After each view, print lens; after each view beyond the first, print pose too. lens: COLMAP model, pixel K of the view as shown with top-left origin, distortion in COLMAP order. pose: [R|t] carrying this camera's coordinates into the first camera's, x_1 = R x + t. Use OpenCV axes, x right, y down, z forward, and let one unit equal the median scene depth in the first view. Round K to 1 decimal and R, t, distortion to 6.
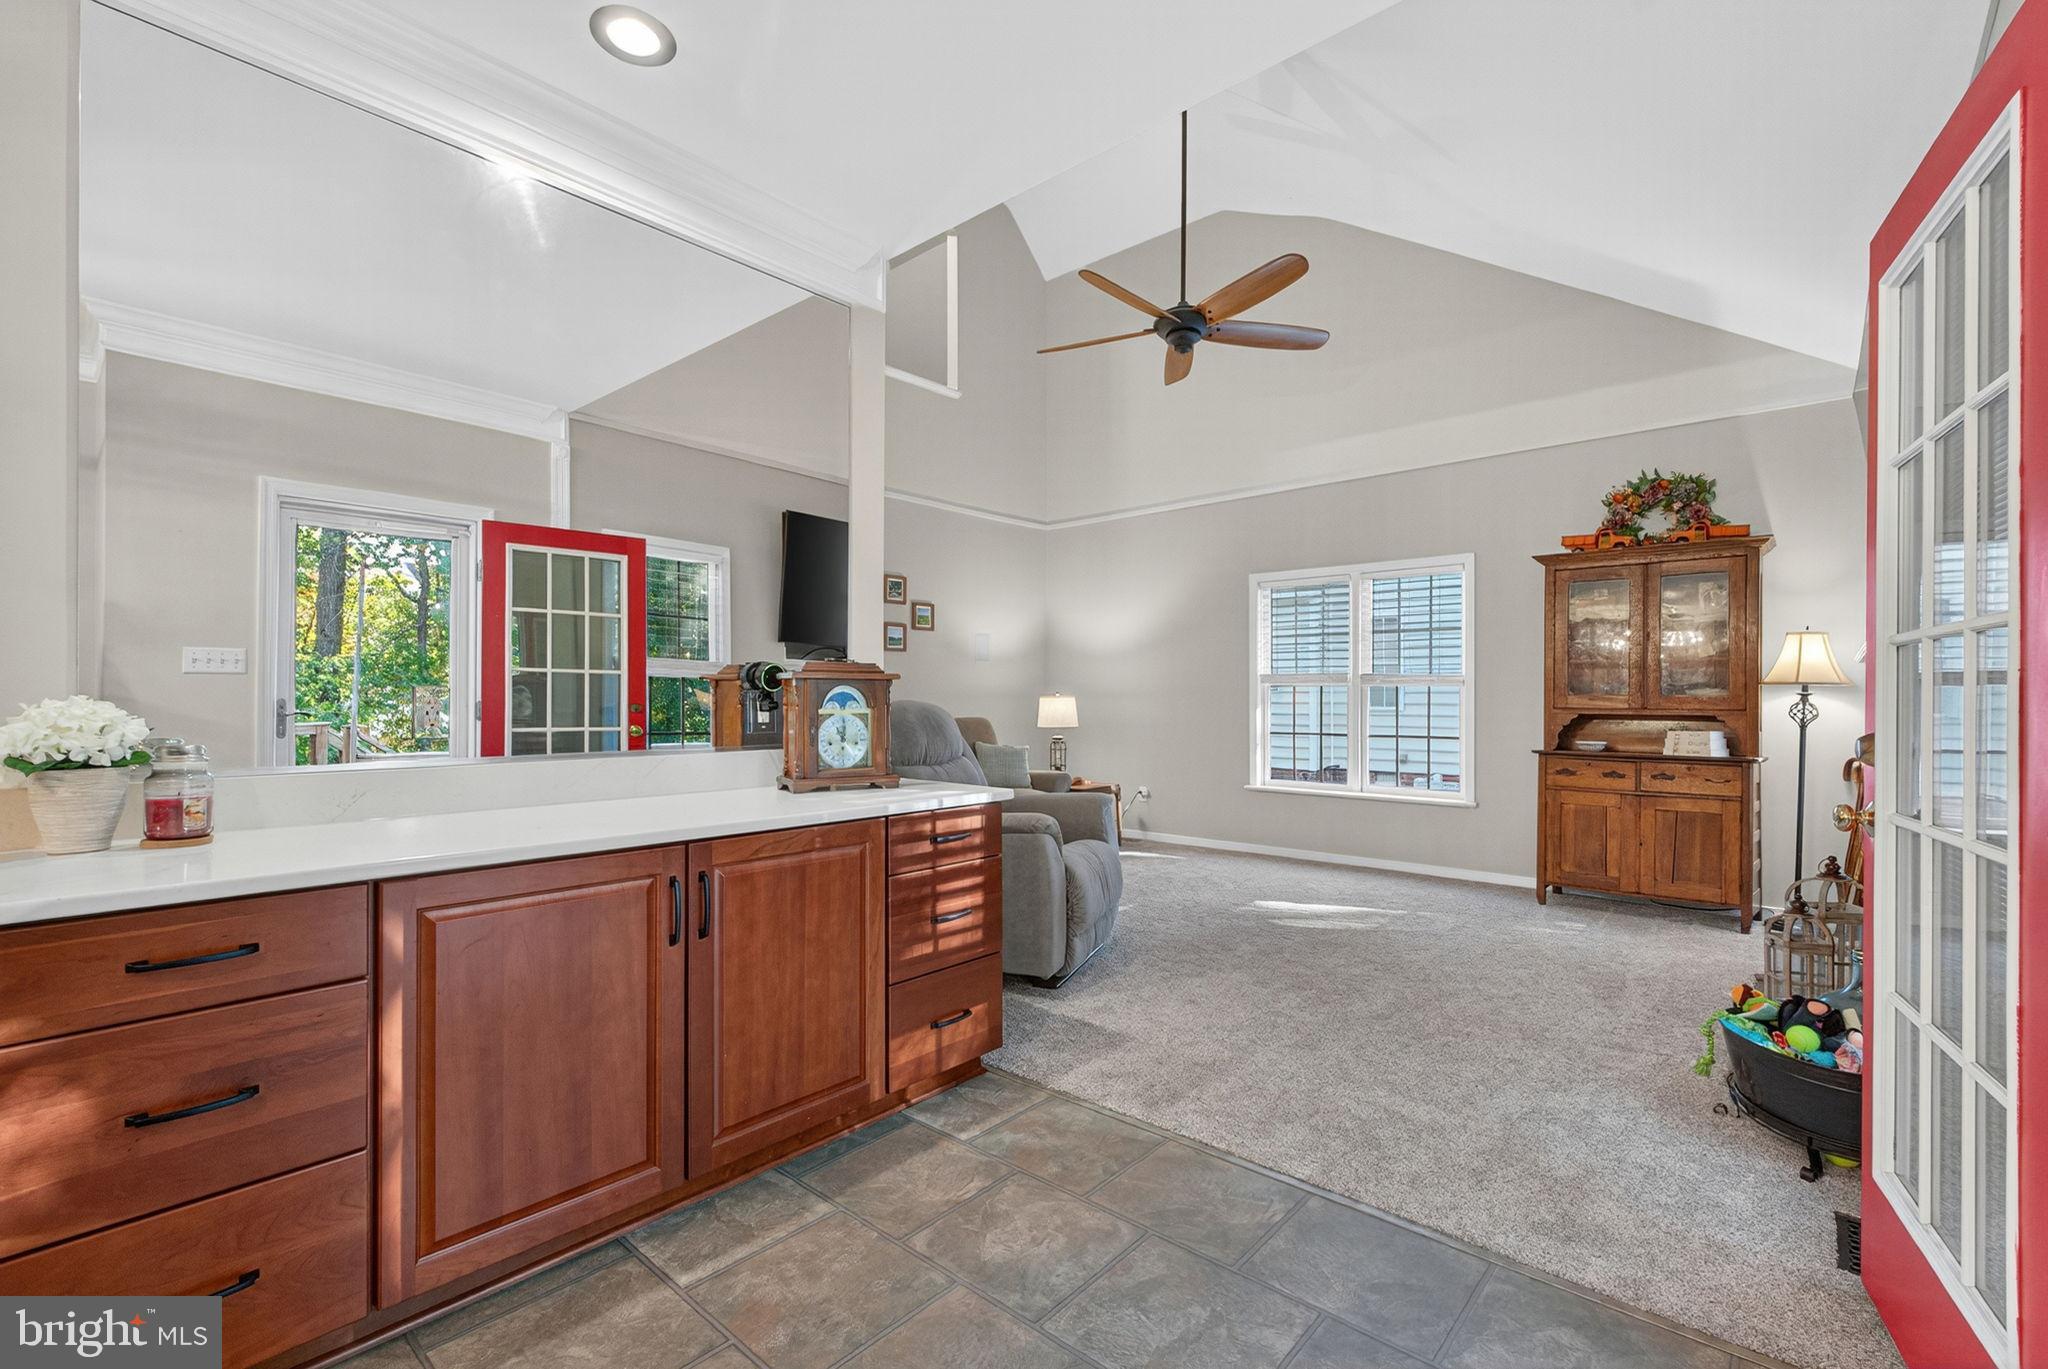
lens RADIAL K [[893.6, 0, 1022.6], [0, 893.6, 693.2], [0, 0, 1]] dist [-0.002803, -0.000134]
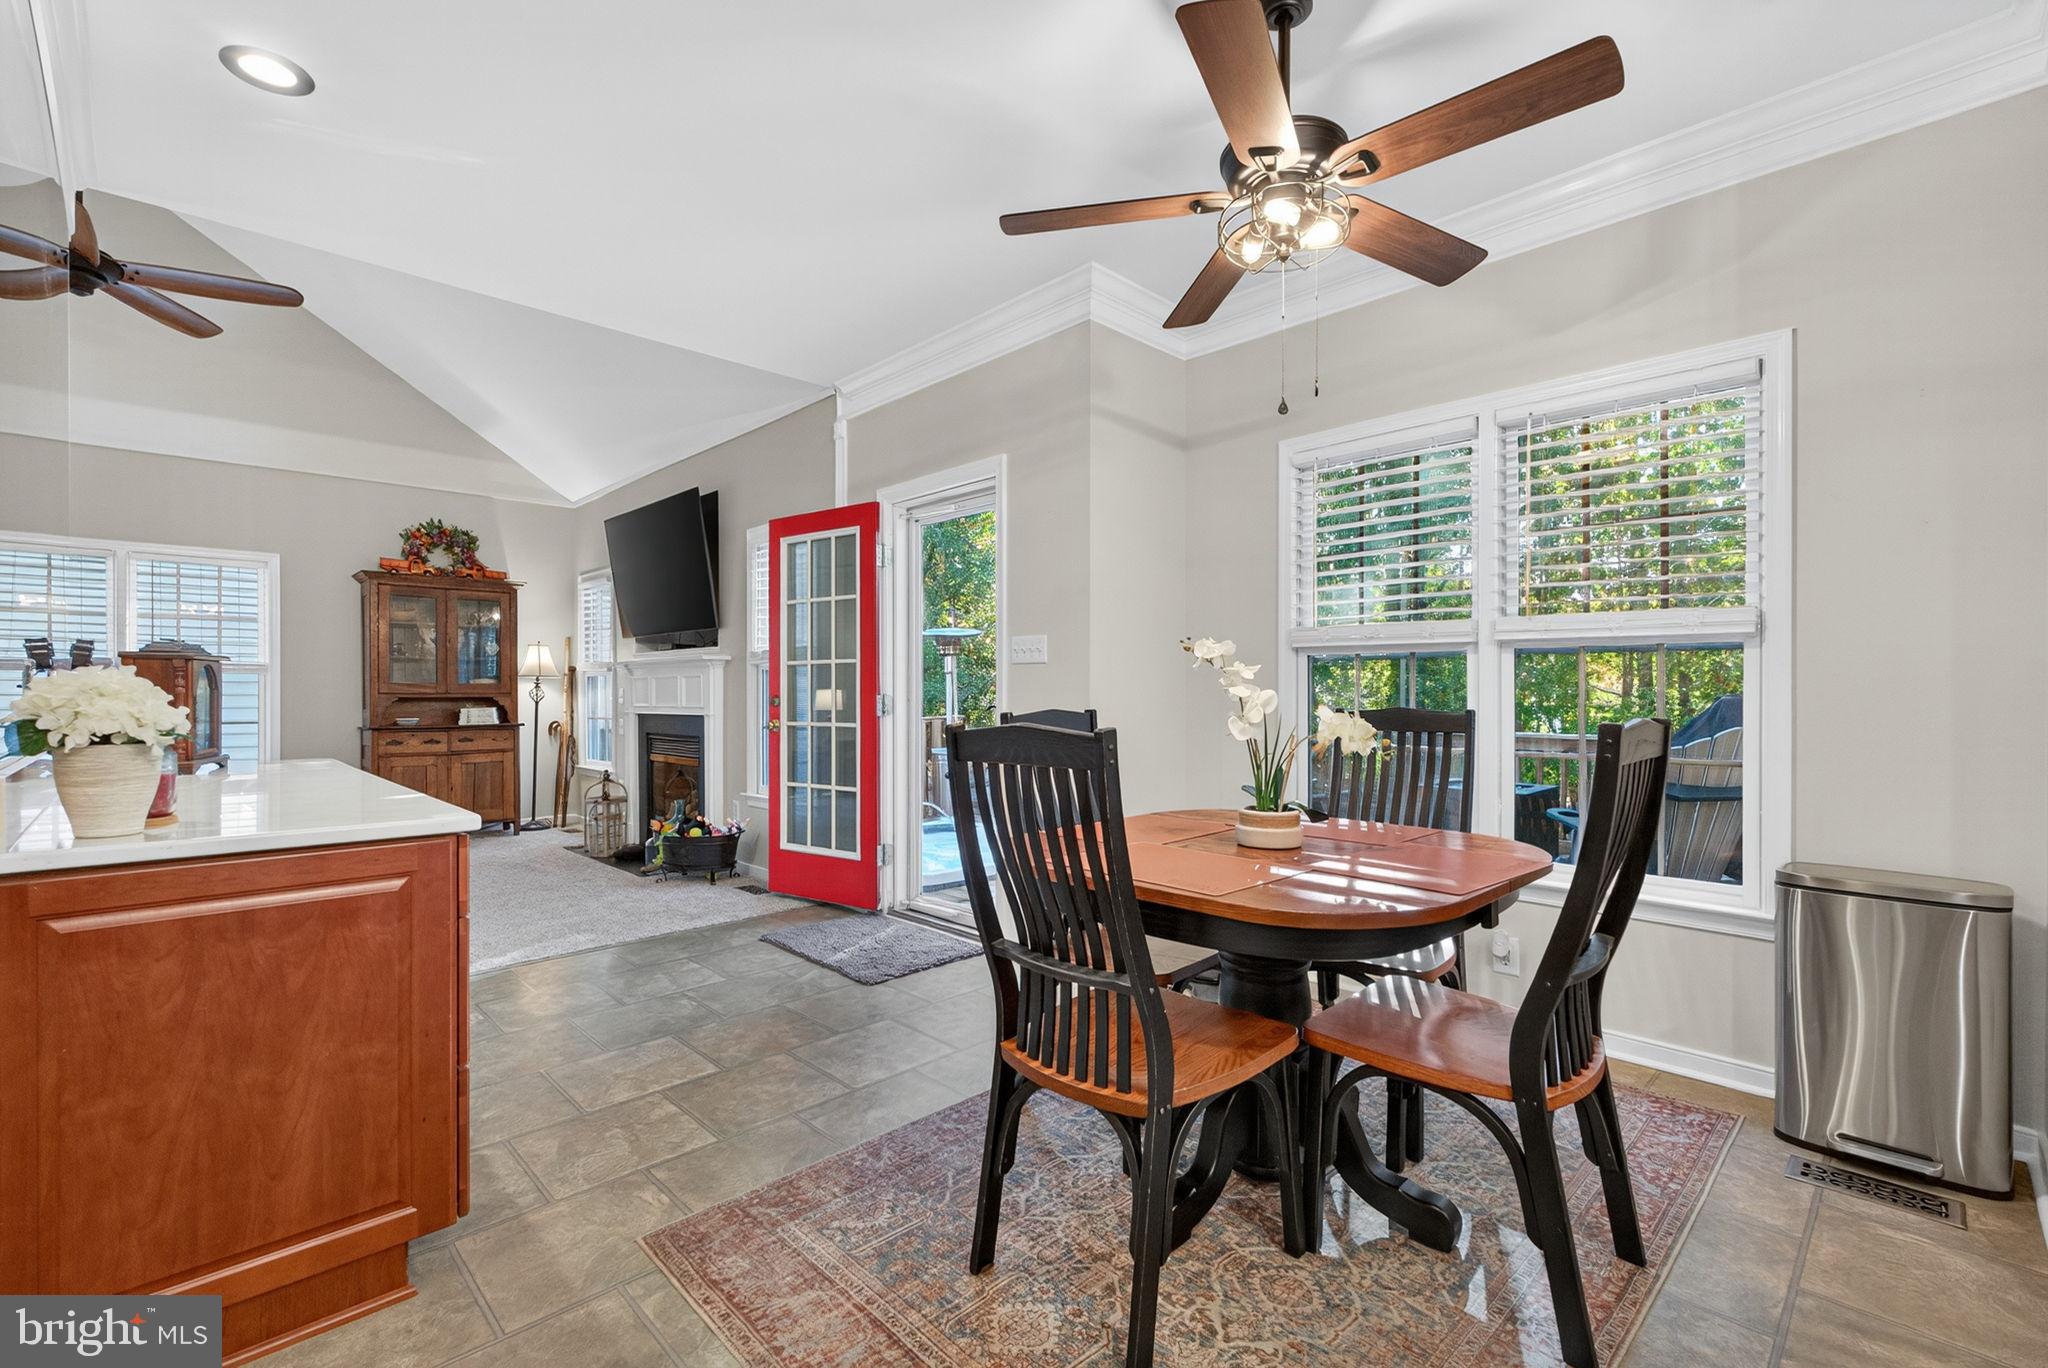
lens RADIAL K [[893.6, 0, 1031.9], [0, 893.6, 689.4], [0, 0, 1]] dist [-0.002803, -0.000134]
pose [[0.060281, -0.002383, 0.998179, -0.634930], [-0.004726, 0.999985, 0.002673, 0.003748], [-0.998170, -0.004878, 0.060269, 0.001196]]
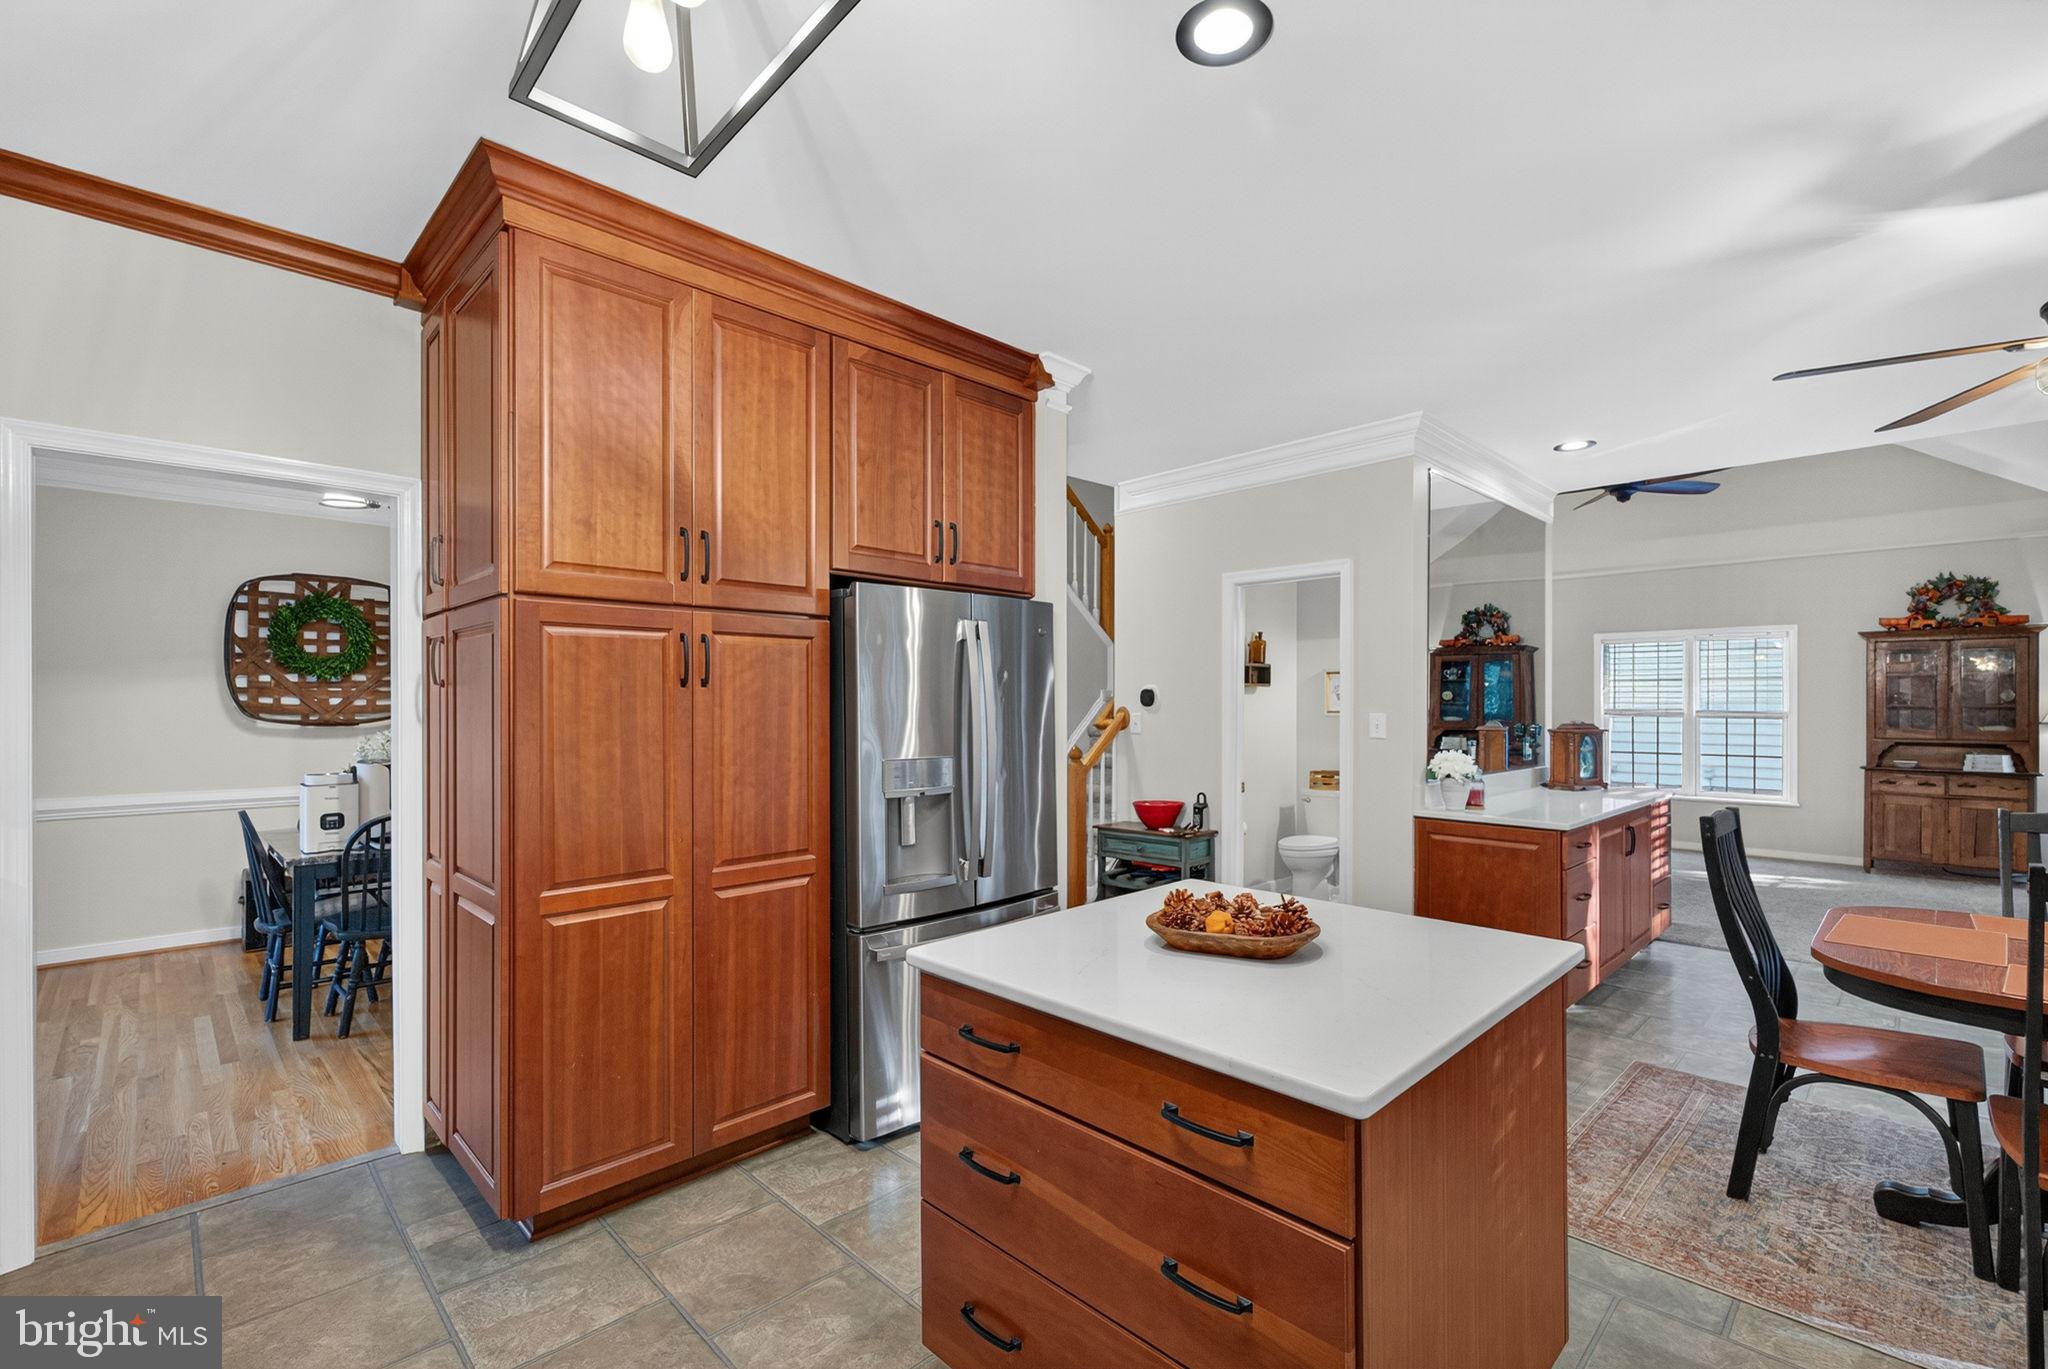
lens RADIAL K [[893.6, 0, 1035.5], [0, 893.6, 700.8], [0, 0, 1]] dist [-0.002803, -0.000134]
pose [[0.998289, -0.001557, -0.058445, -0.705229], [0.001763, 0.999992, 0.003466, -0.052687], [0.058440, -0.003563, 0.998285, -0.540635]]
